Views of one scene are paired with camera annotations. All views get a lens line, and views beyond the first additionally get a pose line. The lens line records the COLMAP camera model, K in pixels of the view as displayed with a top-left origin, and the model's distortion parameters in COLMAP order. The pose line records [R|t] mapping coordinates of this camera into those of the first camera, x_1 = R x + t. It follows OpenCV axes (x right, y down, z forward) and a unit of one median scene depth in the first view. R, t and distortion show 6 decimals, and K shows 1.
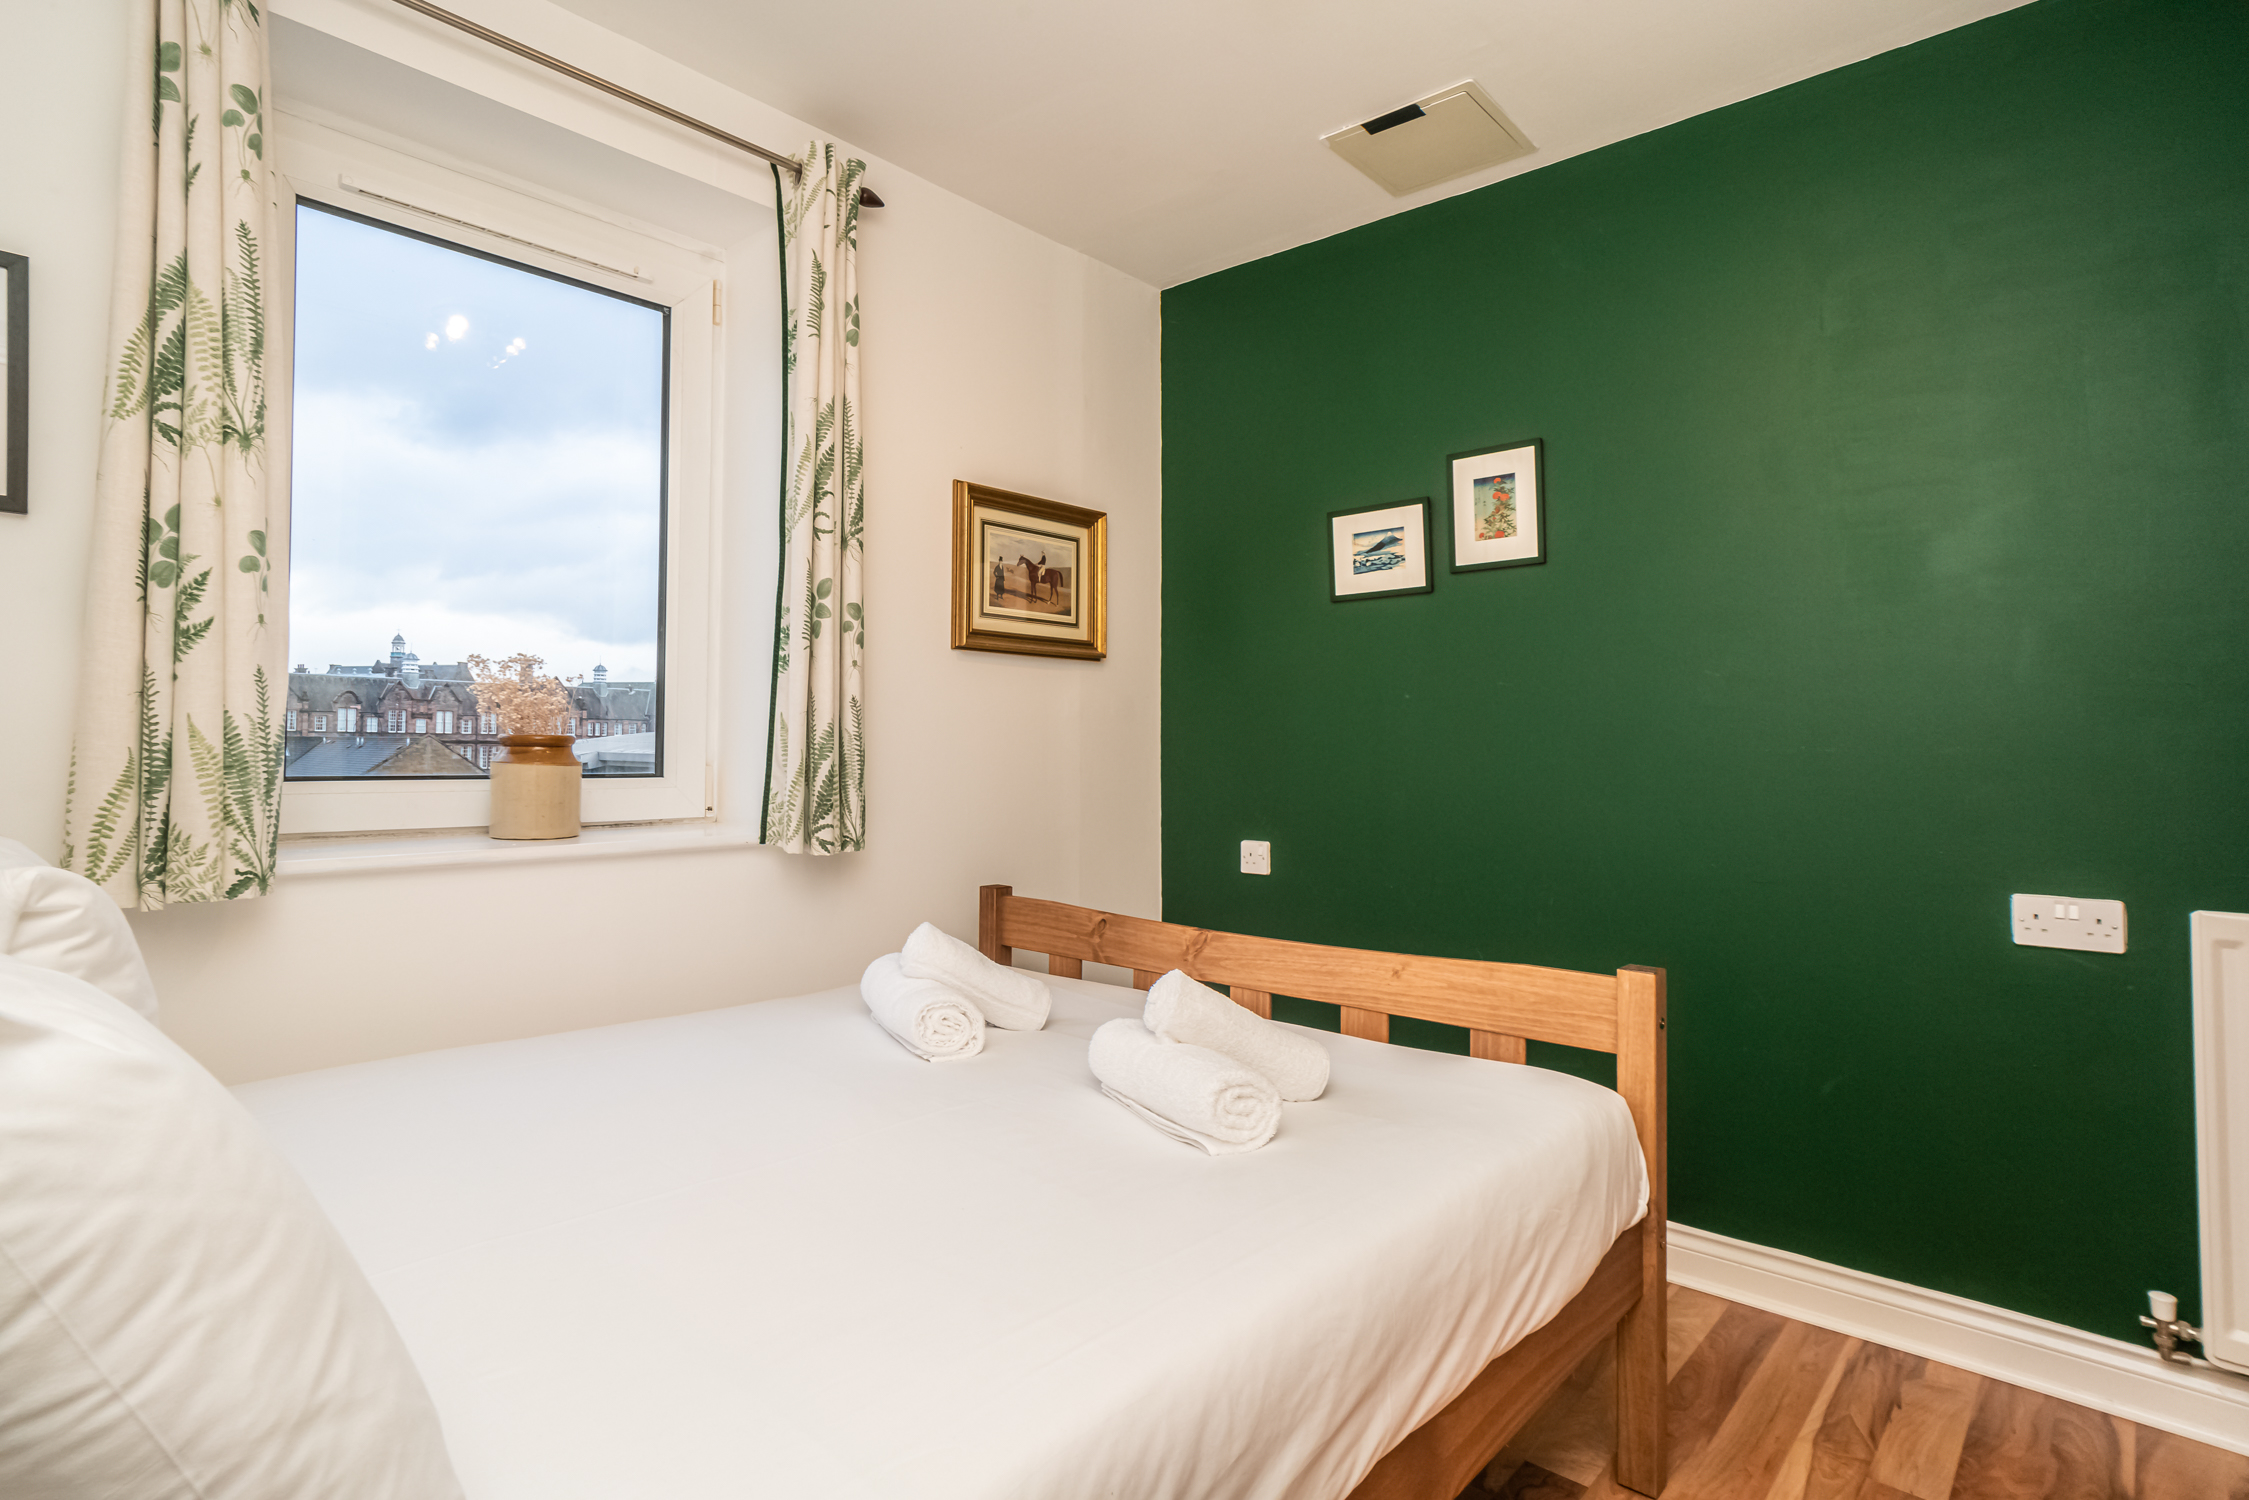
lens RADIAL K [[1155.6, 0, 1072.8], [0, 1155.6, 753.0], [0, 0, 1]] dist [-0.001094, 0.000701]
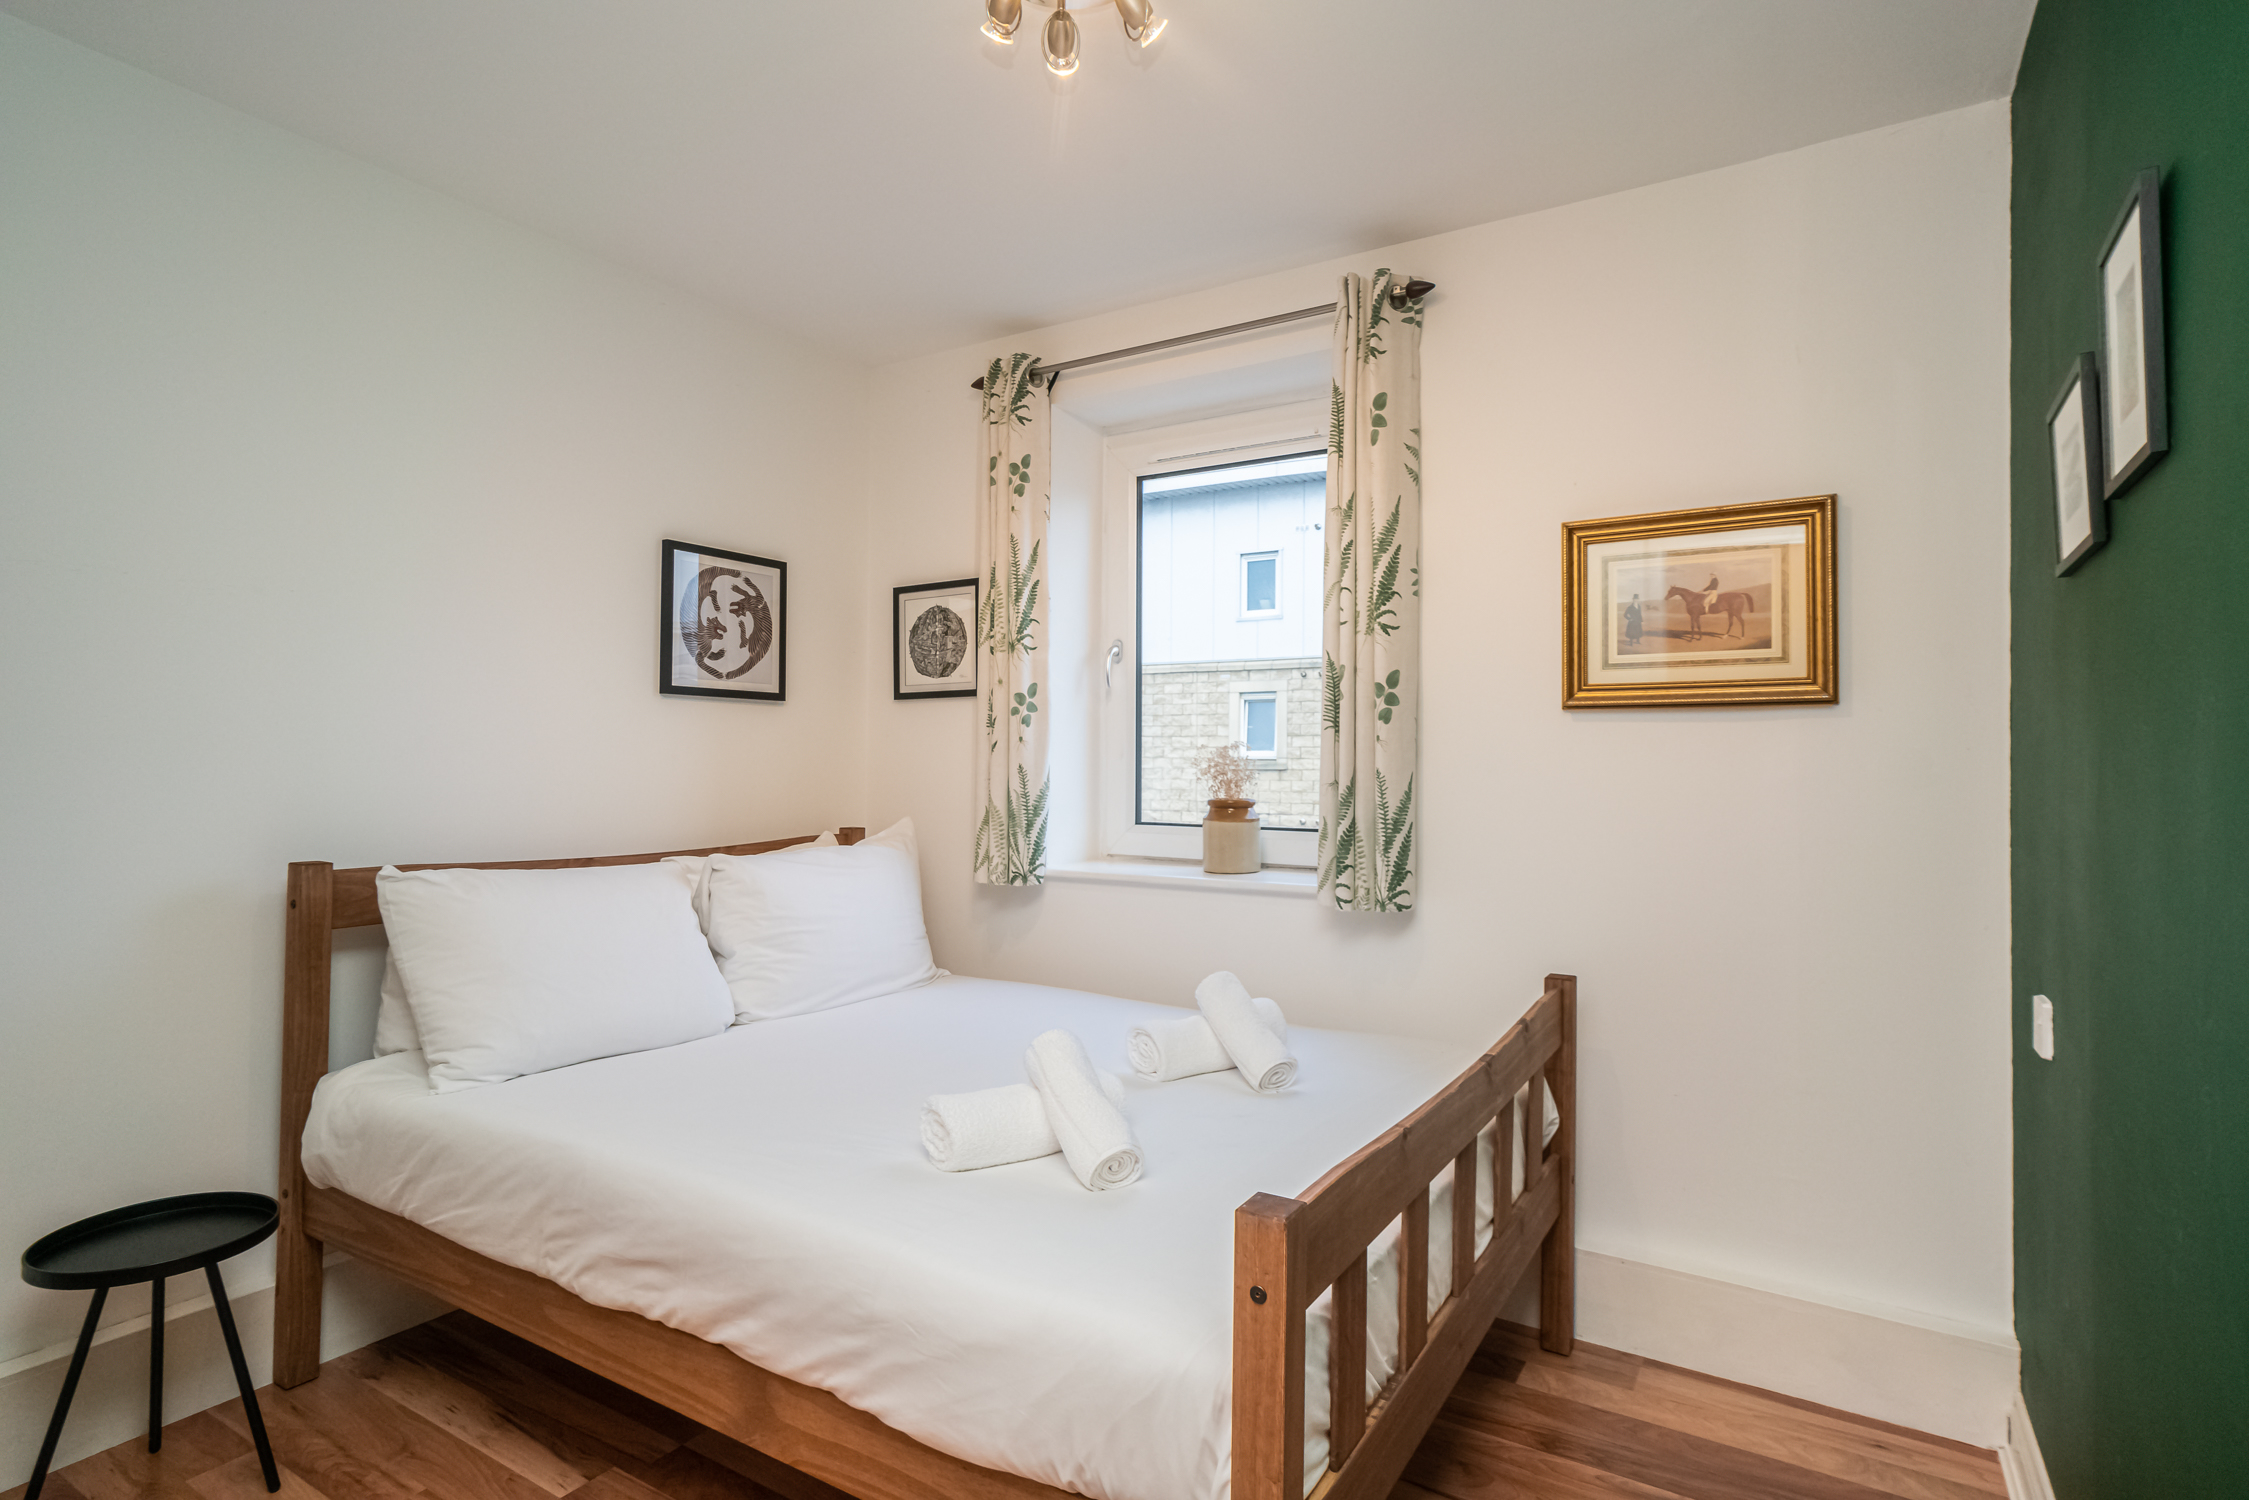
lens RADIAL K [[1150.1, 0, 1125.3], [0, 1150.1, 764.1], [0, 0, 1]] dist [-0.000678, 0.002496]
pose [[0.186754, 0.001427, -0.982406, 0.692961], [-0.004686, 0.999989, 0.000562, -0.044476], [0.982395, 0.004499, 0.186759, 0.476627]]
